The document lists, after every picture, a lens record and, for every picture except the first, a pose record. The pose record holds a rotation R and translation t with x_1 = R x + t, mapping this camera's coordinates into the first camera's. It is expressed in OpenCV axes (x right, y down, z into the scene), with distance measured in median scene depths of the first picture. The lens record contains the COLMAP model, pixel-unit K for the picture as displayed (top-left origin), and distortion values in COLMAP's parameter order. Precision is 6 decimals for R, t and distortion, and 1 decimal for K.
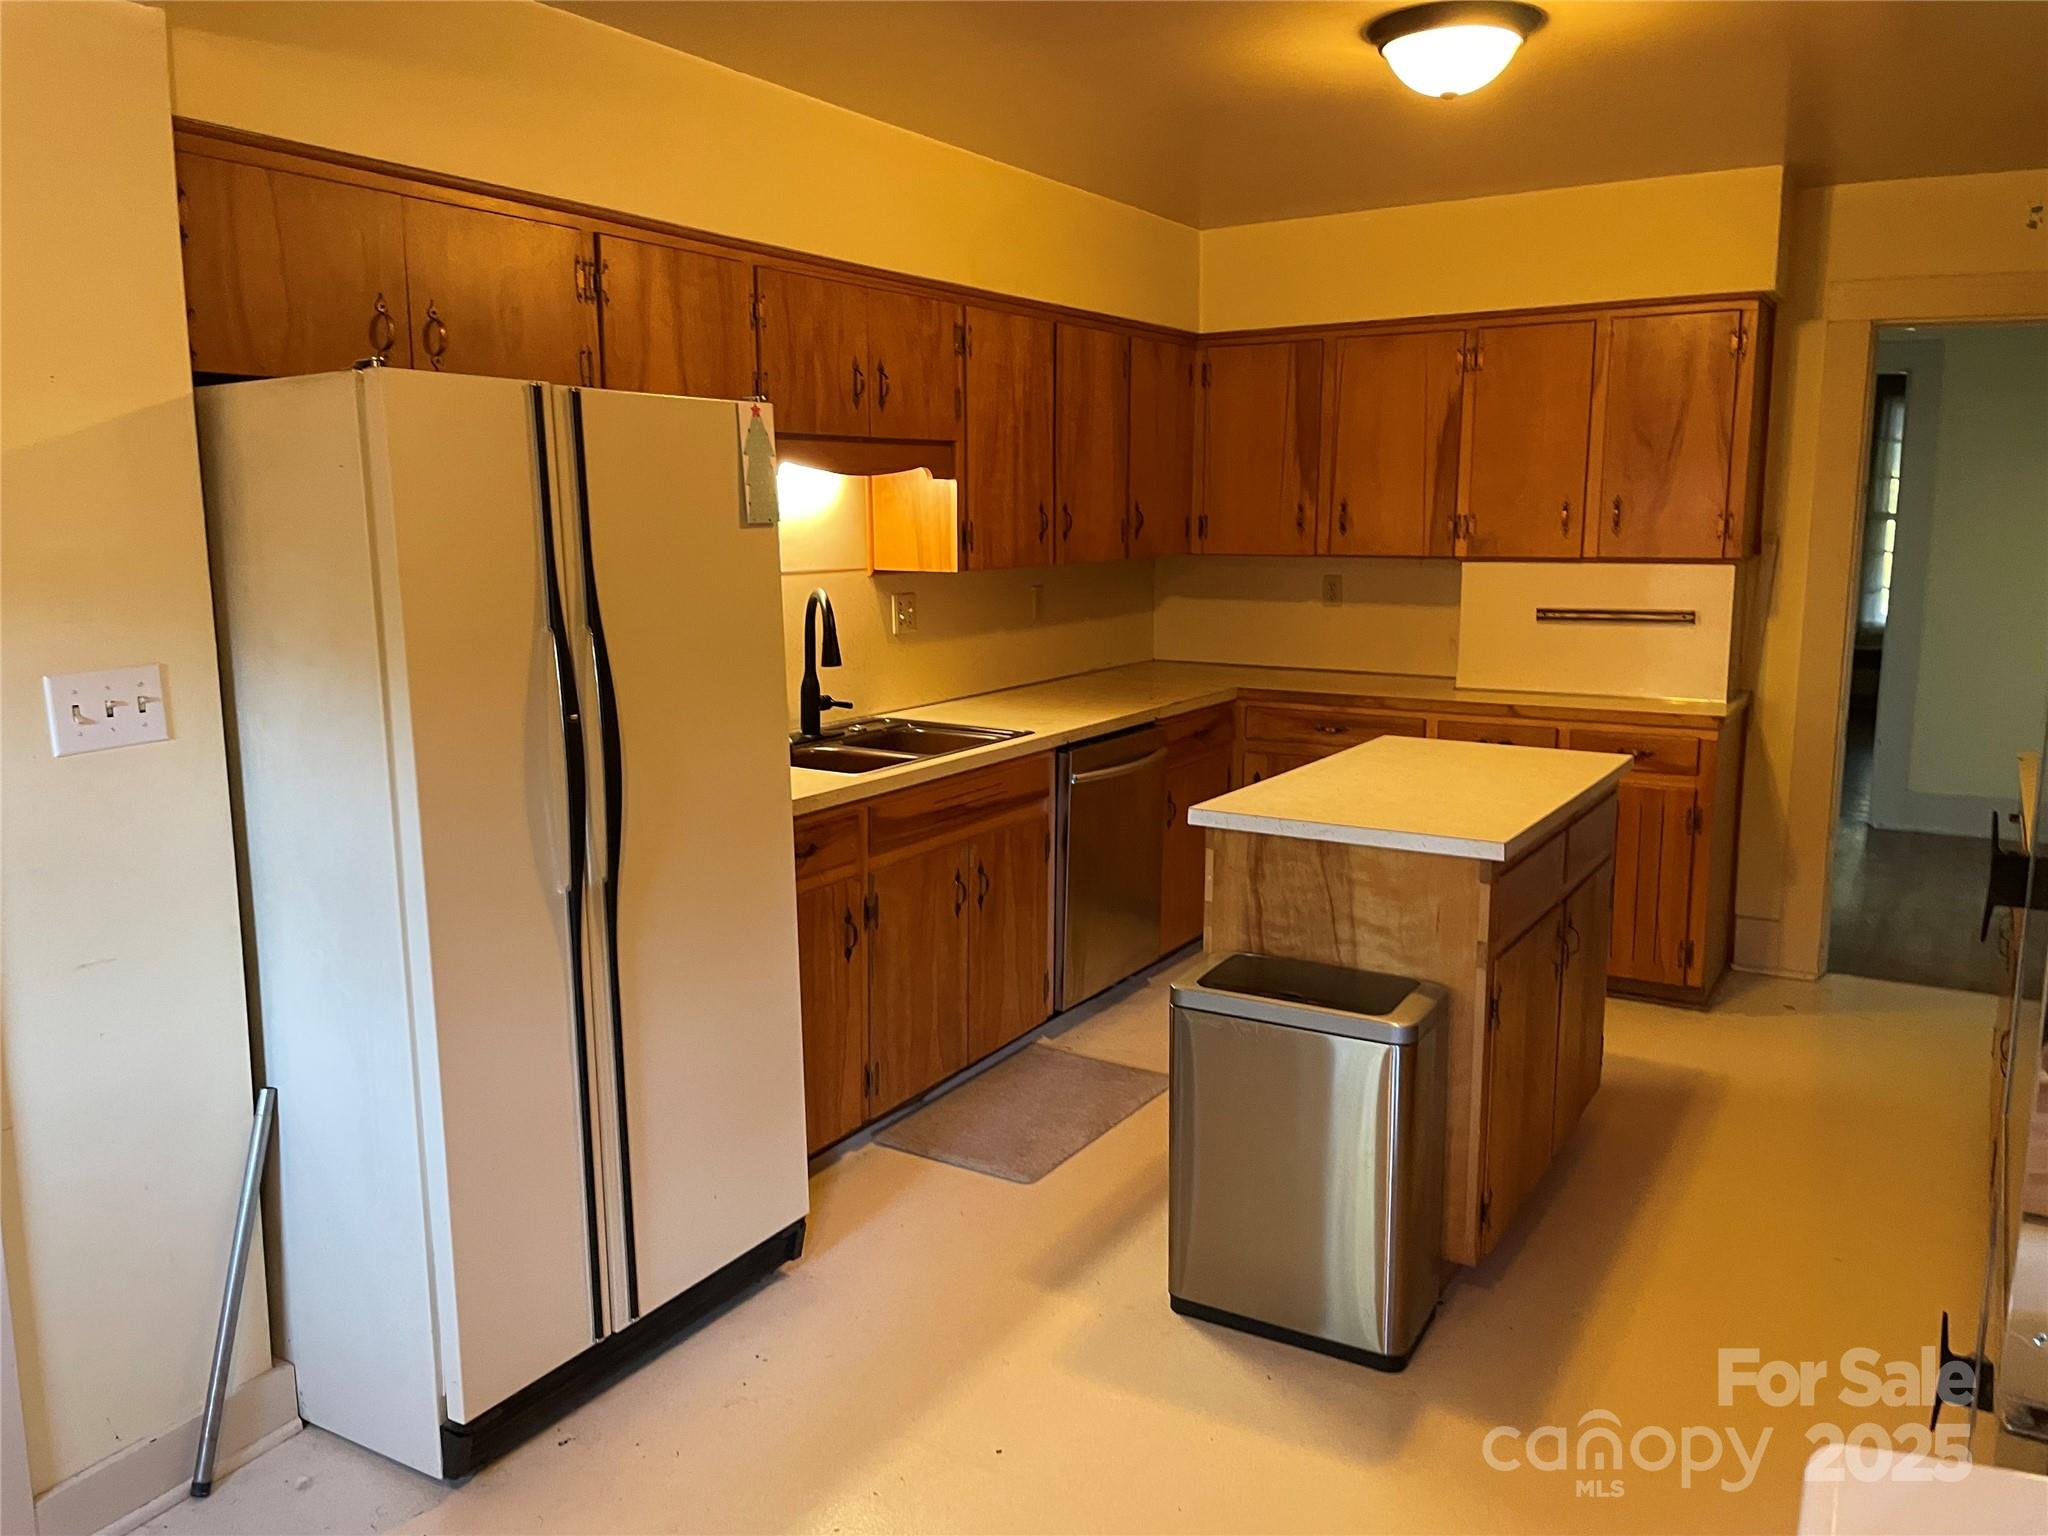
lens RADIAL K [[1598.3, 0, 1058.3], [0, 1598.3, 754.6], [0, 0, 1]] dist [0.076383, -0.091769]
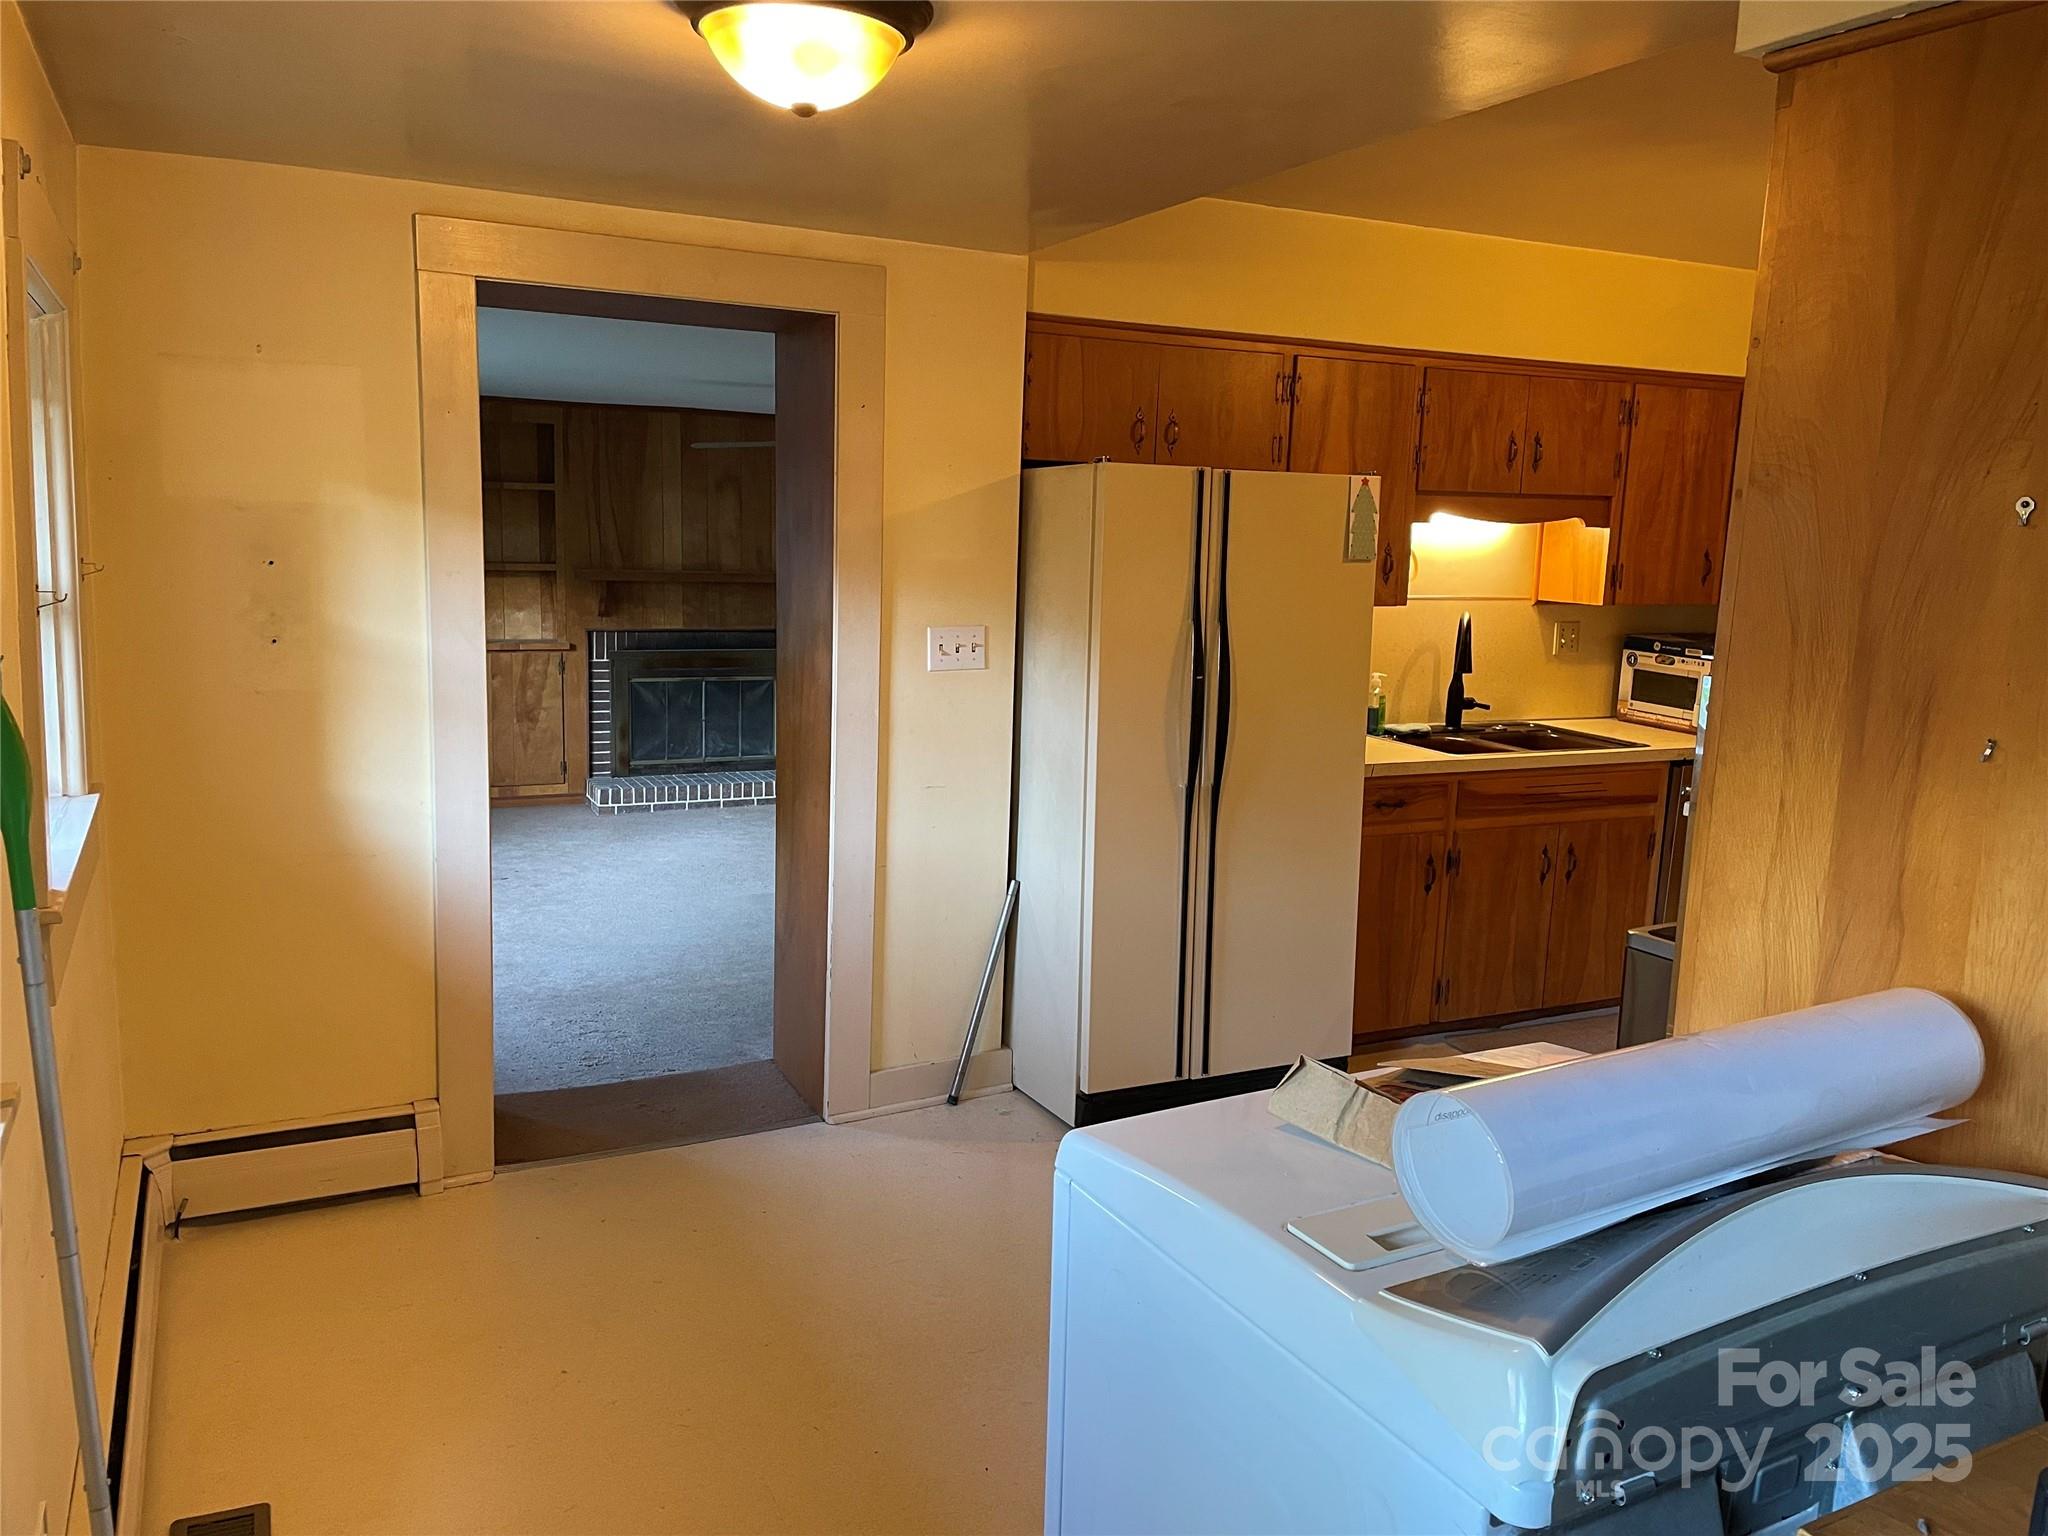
lens RADIAL K [[1598.3, 0, 1041.5], [0, 1598.3, 759.1], [0, 0, 1]] dist [0.076383, -0.091769]
pose [[0.851651, 0.110580, -0.512312, 0.291775], [-0.117031, 0.992931, 0.019771, 0.033484], [0.510876, 0.043119, 0.858572, -0.329181]]
